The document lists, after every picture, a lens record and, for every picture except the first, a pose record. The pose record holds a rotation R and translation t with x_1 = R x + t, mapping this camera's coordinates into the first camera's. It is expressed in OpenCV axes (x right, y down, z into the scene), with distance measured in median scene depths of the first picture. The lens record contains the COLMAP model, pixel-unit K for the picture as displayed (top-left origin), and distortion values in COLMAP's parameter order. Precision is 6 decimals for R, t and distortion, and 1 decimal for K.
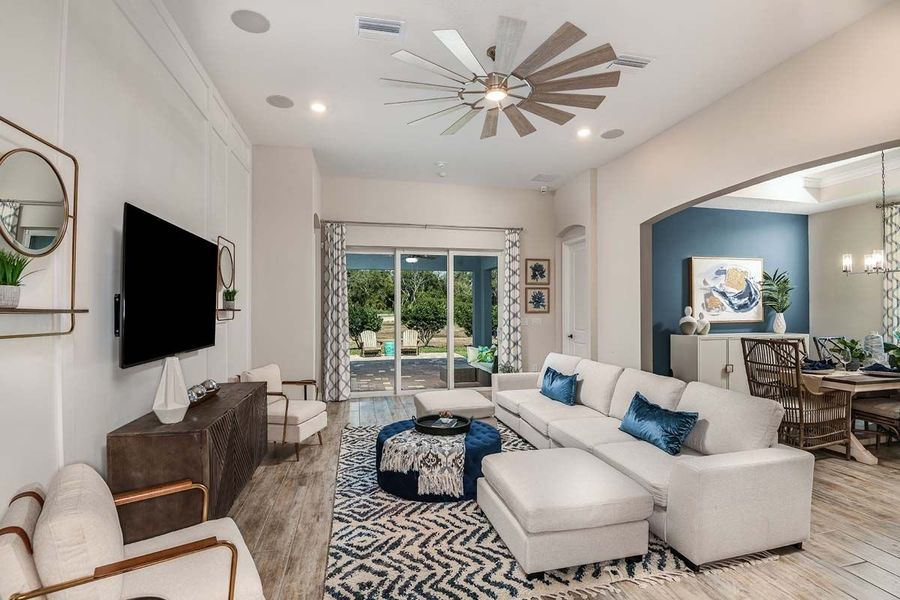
lens RADIAL K [[439.7, 0, 453.4], [0, 439.7, 302.7], [0, 0, 1]] dist [-0.025906, -0.000724]
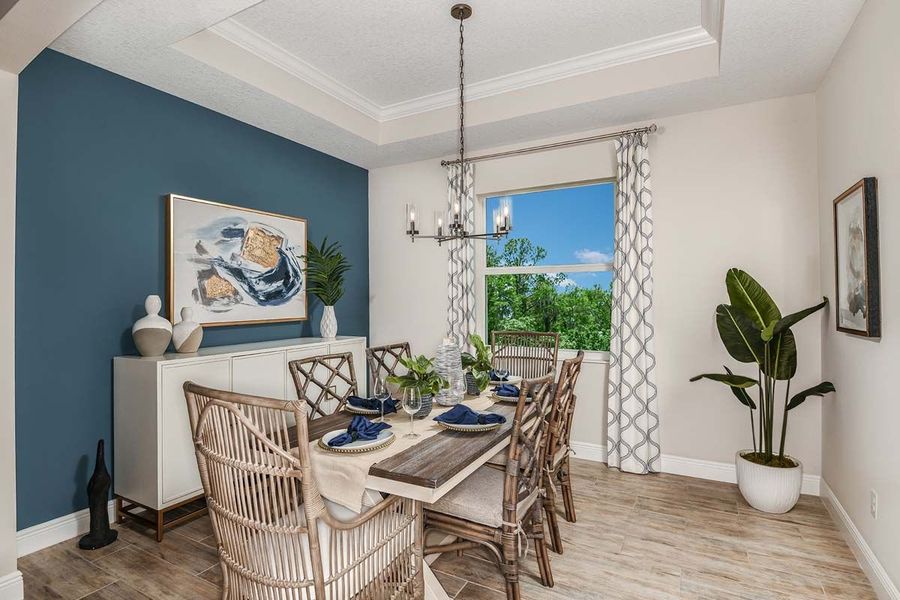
lens RADIAL K [[466.5, 0, 449.9], [0, 466.5, 299.0], [0, 0, 1]] dist [0.000407, 0.000014]
pose [[0.670135, -0.001608, 0.742238, 0.361791], [-0.006620, 0.999945, 0.008144, 0.006626], [-0.742210, -0.010371, 0.670087, 0.405603]]
